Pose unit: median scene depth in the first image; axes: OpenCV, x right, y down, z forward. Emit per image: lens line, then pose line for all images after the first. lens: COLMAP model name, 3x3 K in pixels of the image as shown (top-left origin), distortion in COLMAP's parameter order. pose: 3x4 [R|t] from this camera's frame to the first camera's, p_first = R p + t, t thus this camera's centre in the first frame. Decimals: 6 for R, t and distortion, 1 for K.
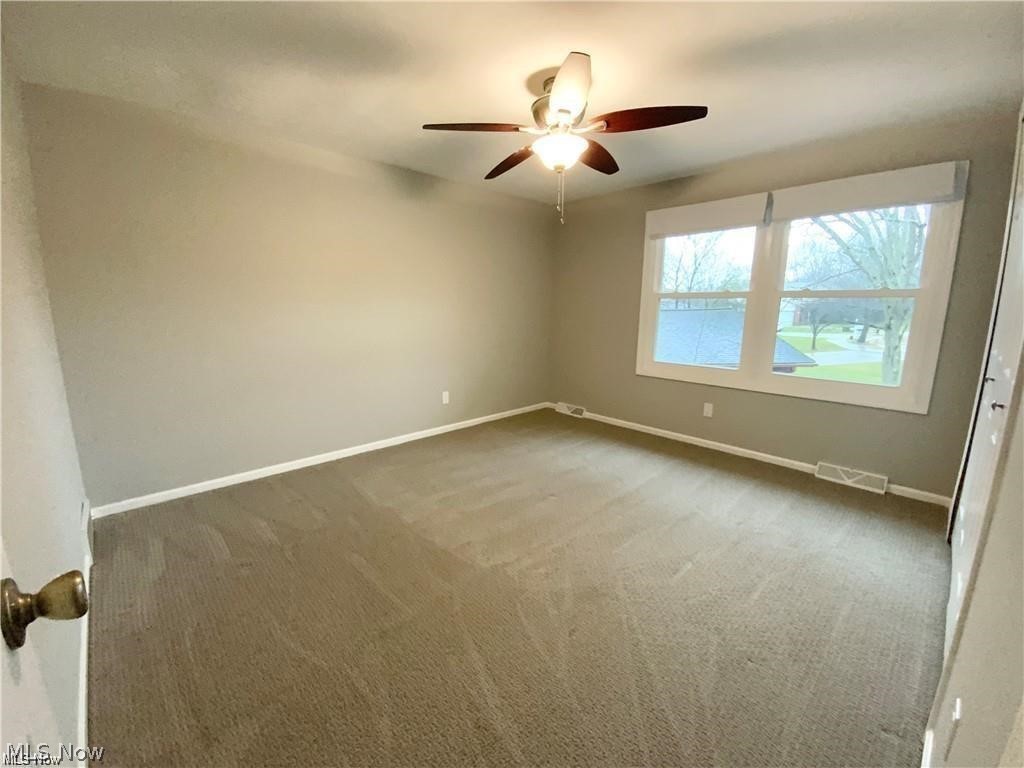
lens RADIAL K [[415.6, 0, 522.7], [0, 415.6, 386.7], [0, 0, 1]] dist [0.000003, -0.000576]
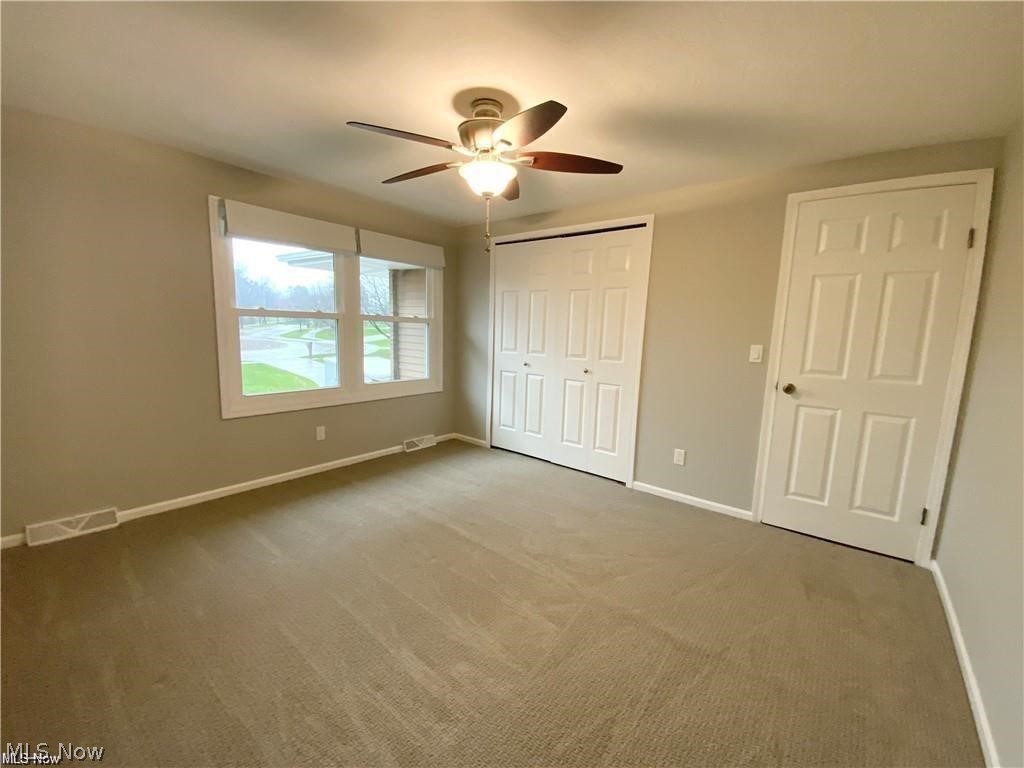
lens RADIAL K [[415.6, 0, 522.7], [0, 415.6, 386.7], [0, 0, 1]] dist [0.000003, -0.000576]
pose [[-0.134409, -0.130930, 0.982238, -0.548633], [0.177615, 0.971996, 0.153870, -0.113579], [-0.974878, 0.195141, -0.107390, 0.629611]]
